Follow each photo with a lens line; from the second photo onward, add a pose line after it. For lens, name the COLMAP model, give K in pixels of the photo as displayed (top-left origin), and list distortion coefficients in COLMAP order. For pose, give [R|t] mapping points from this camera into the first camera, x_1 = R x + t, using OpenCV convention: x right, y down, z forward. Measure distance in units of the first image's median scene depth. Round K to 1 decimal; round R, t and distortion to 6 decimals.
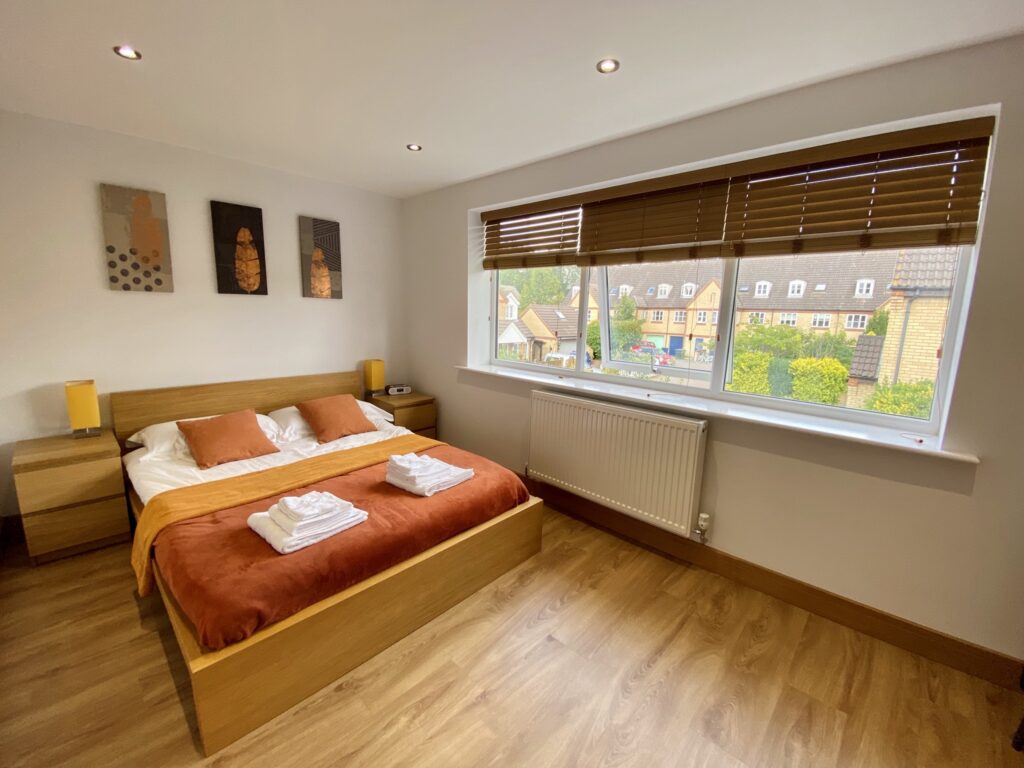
lens RADIAL K [[421.2, 0, 512.0], [0, 421.2, 384.0], [0, 0, 1]] dist [0.000039, -0.000029]
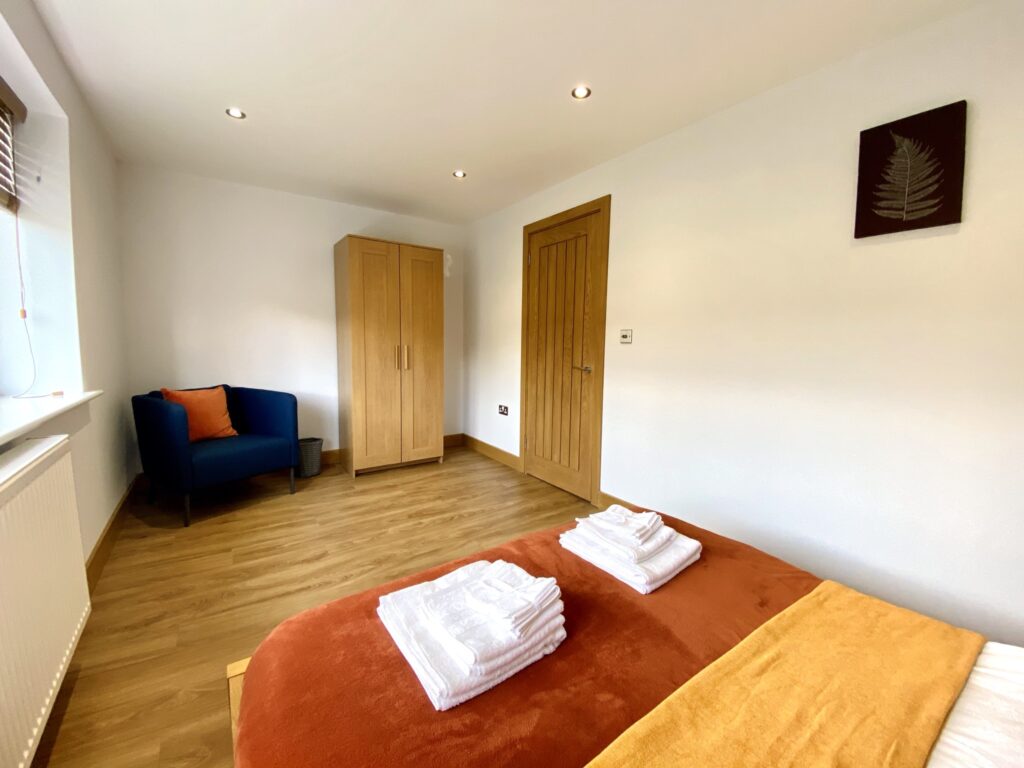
lens RADIAL K [[421.2, 0, 512.0], [0, 421.2, 384.0], [0, 0, 1]] dist [0.000039, -0.000029]
pose [[-0.977686, -0.068403, 0.198622, -0.405205], [-0.013743, 0.964304, 0.264442, -0.195298], [-0.209621, 0.255812, -0.943726, 1.739363]]
